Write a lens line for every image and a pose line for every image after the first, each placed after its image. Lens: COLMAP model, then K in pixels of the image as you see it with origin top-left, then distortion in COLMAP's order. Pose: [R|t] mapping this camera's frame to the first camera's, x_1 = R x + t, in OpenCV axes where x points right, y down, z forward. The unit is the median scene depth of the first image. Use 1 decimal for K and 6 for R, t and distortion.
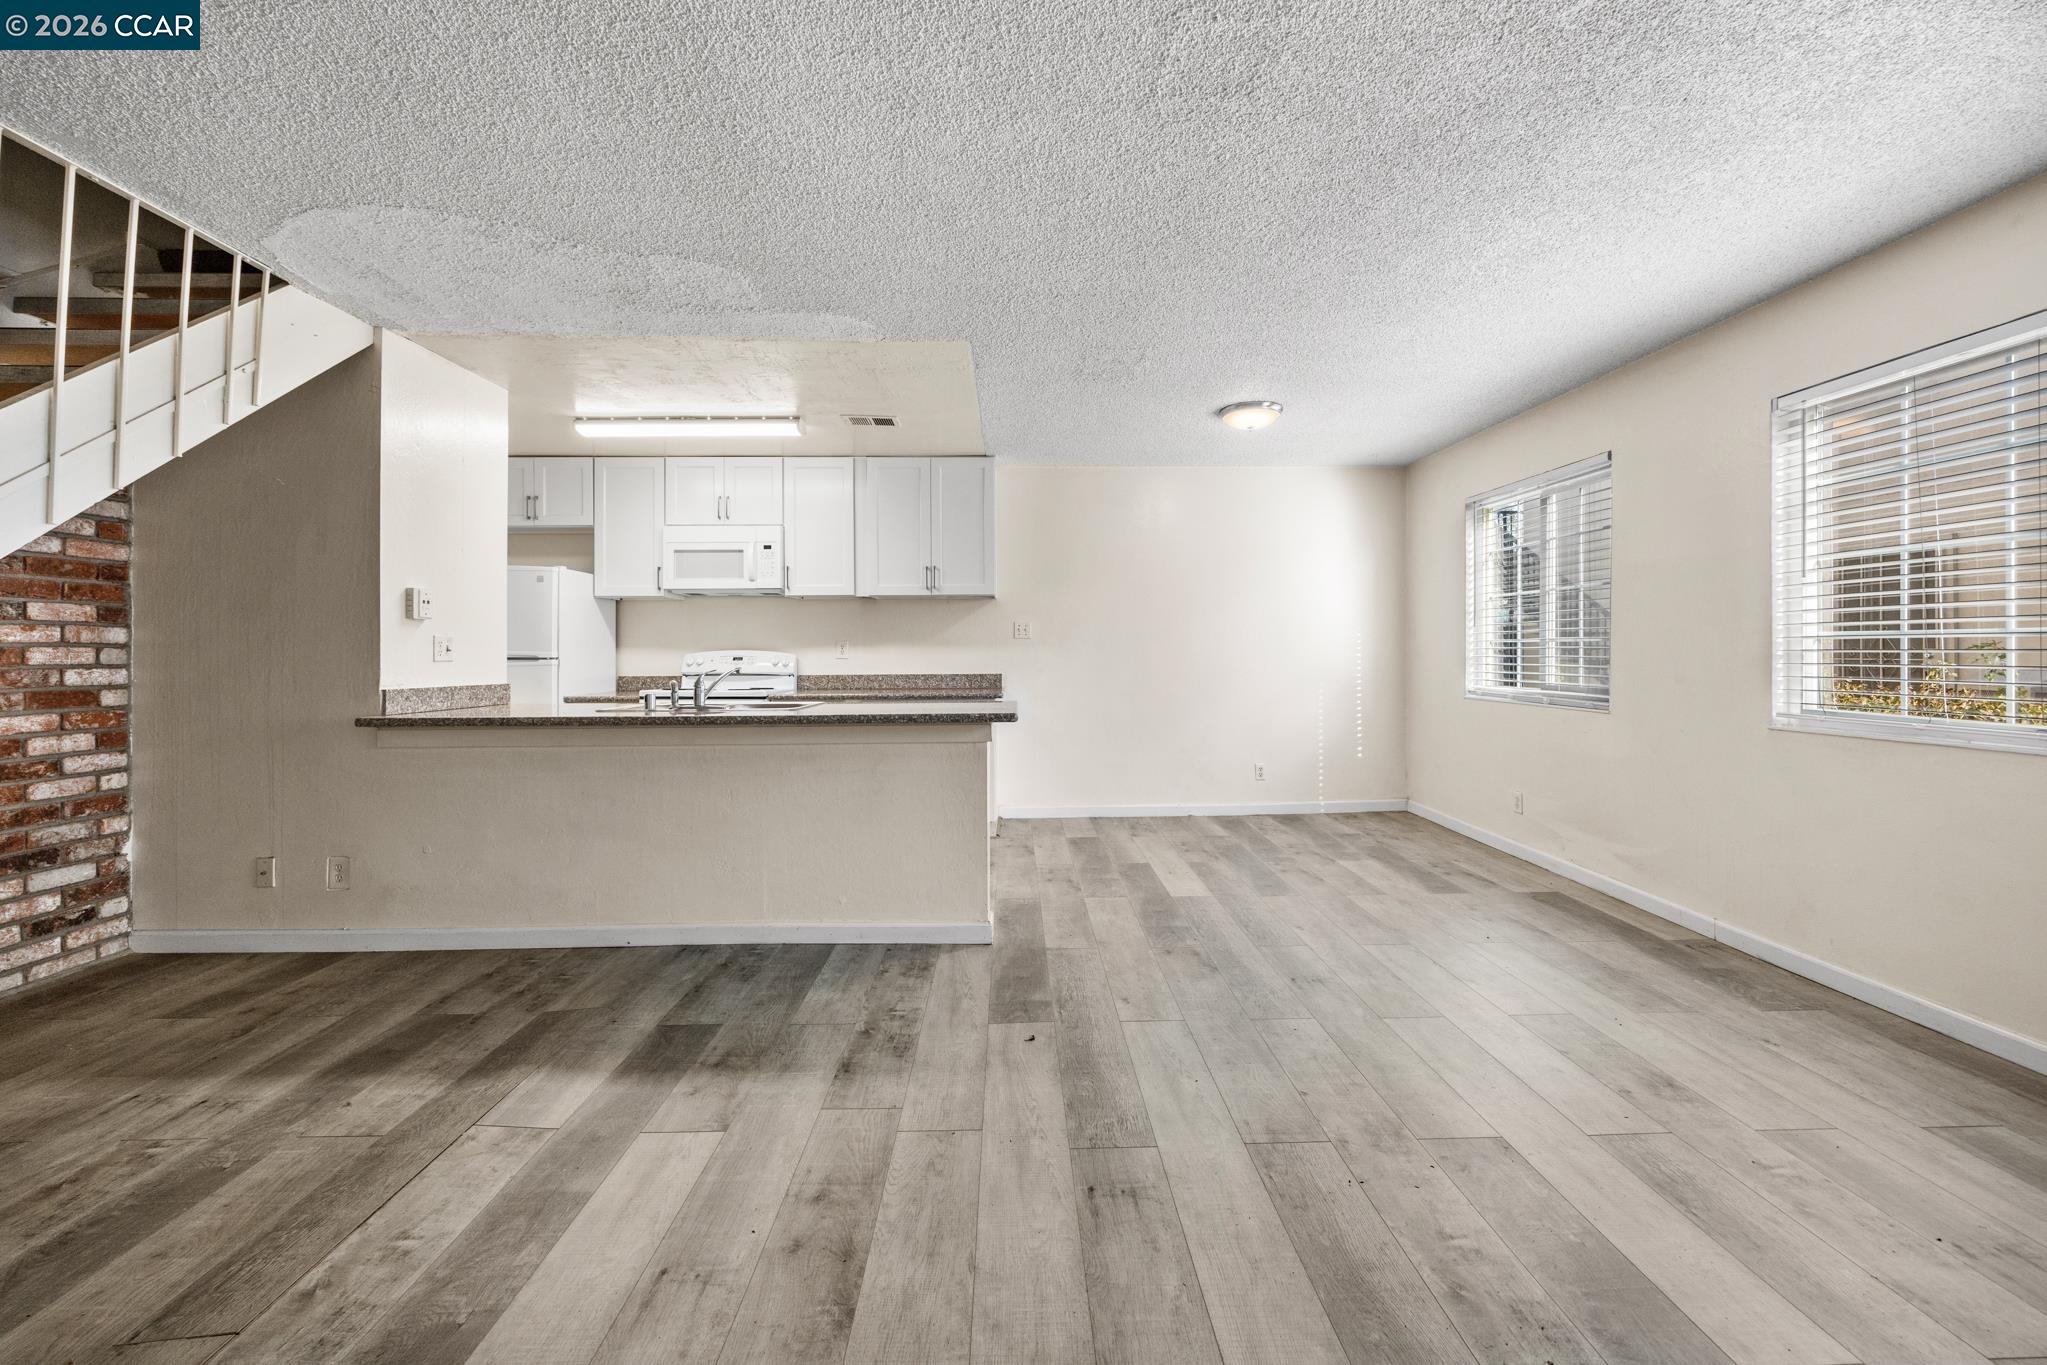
lens RADIAL K [[787.0, 0, 1026.6], [0, 787.0, 648.3], [0, 0, 1]] dist [-0.004228, -0.000030]
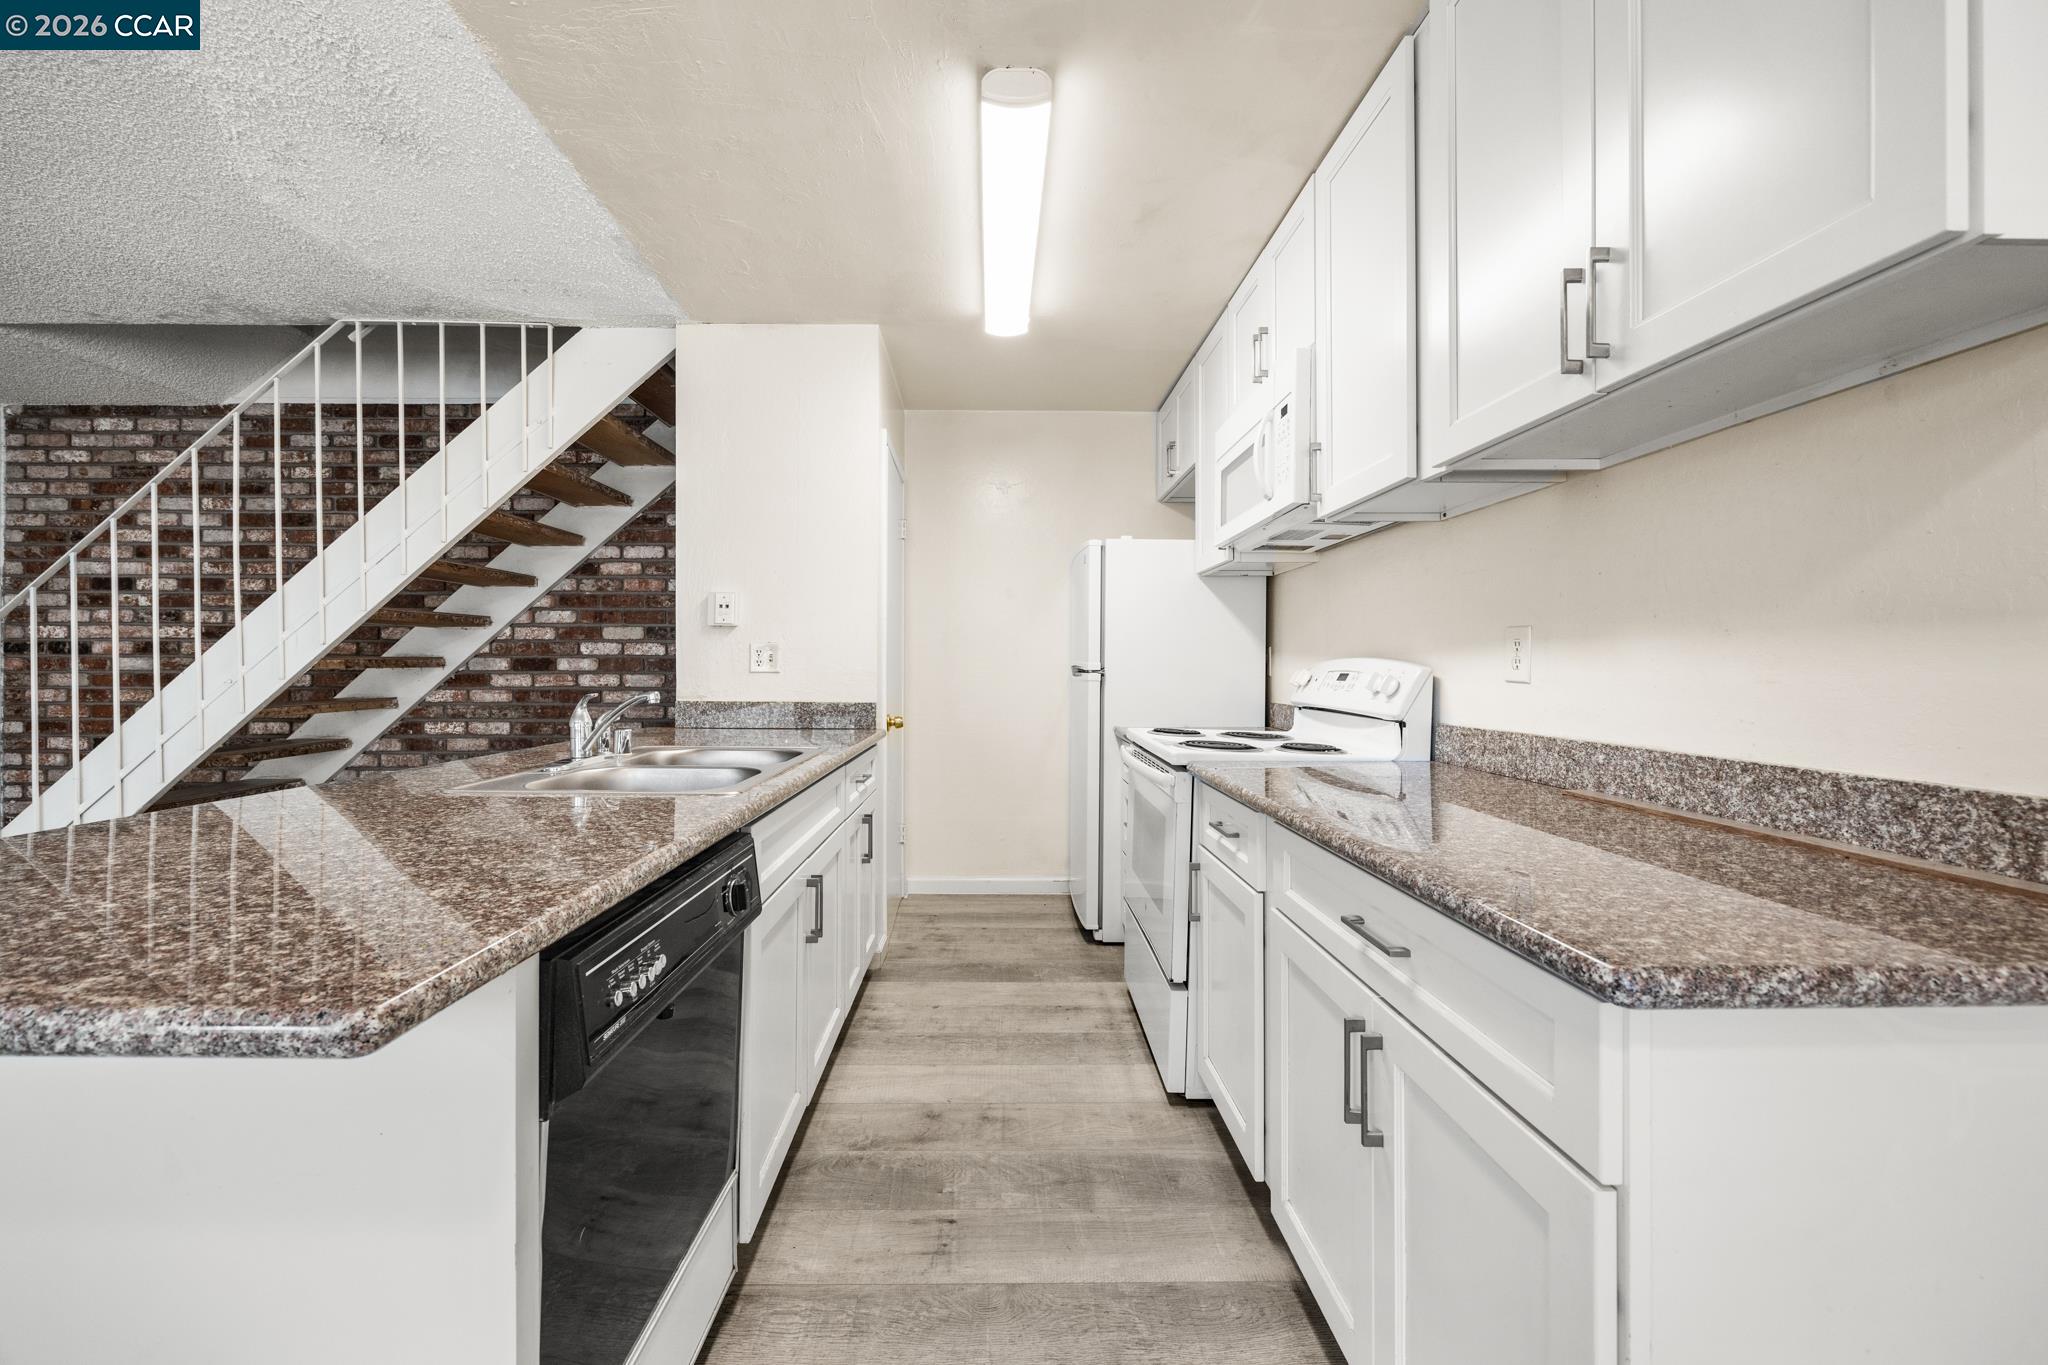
lens RADIAL K [[798.6, 0, 1001.4], [0, 798.6, 669.2], [0, 0, 1]] dist [-0.008716, 0.000108]
pose [[-0.002034, 0.008564, -0.999961, 0.164861], [0.004653, 0.999953, 0.008554, 0.007599], [0.999987, -0.004635, -0.002073, 1.468855]]
